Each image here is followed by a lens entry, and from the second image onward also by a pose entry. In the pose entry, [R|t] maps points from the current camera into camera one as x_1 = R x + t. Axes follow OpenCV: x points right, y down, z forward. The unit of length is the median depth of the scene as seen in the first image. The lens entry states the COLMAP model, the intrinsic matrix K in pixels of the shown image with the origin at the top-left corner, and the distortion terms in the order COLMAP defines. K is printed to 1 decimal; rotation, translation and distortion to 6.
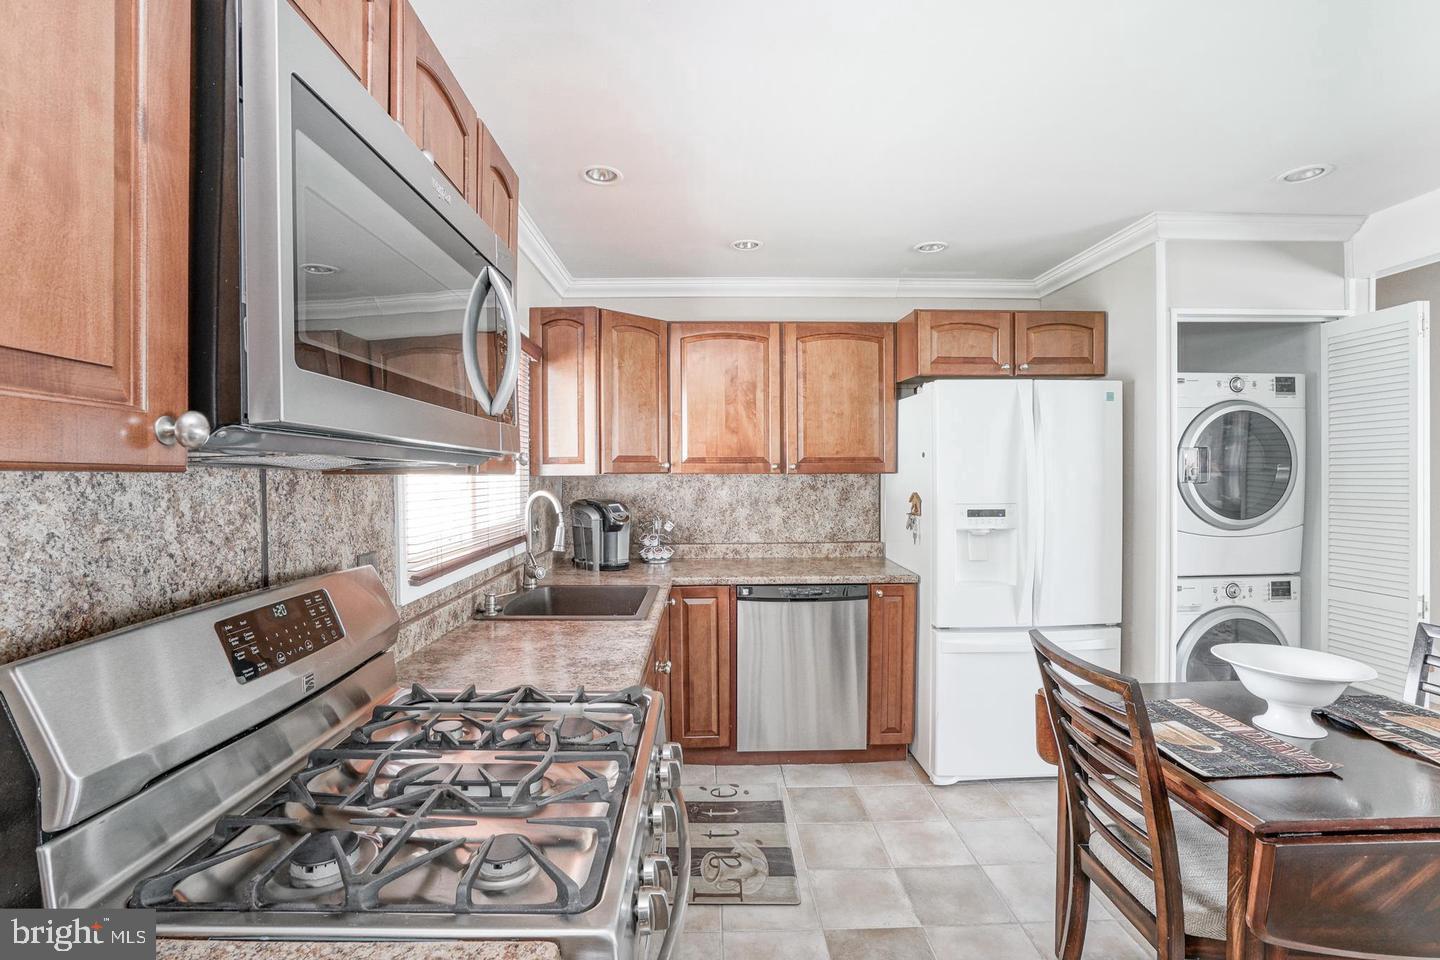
lens RADIAL K [[675.7, 0, 718.0], [0, 675.7, 471.5], [0, 0, 1]] dist [-0.020049, 0.008235]
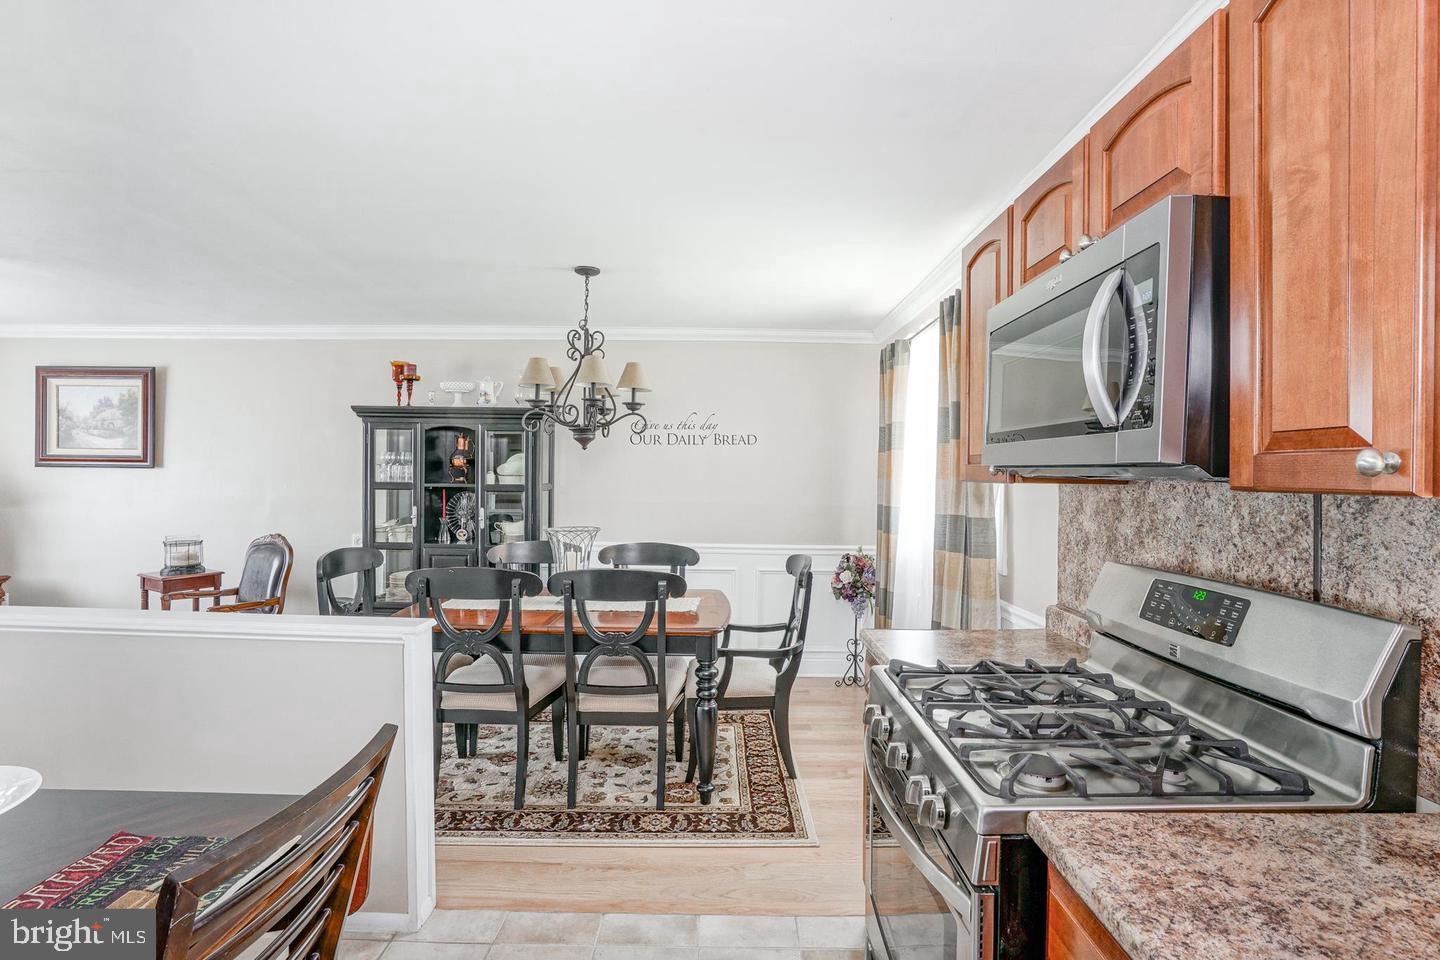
lens RADIAL K [[628.7, 0, 716.5], [0, 628.7, 476.8], [0, 0, 1]] dist [-0.024807, -0.000481]
pose [[-0.999474, -0.011213, 0.030444, 0.213226], [-0.011308, 0.999932, -0.002940, -0.002605], [-0.030409, -0.003283, -0.999532, 2.059622]]
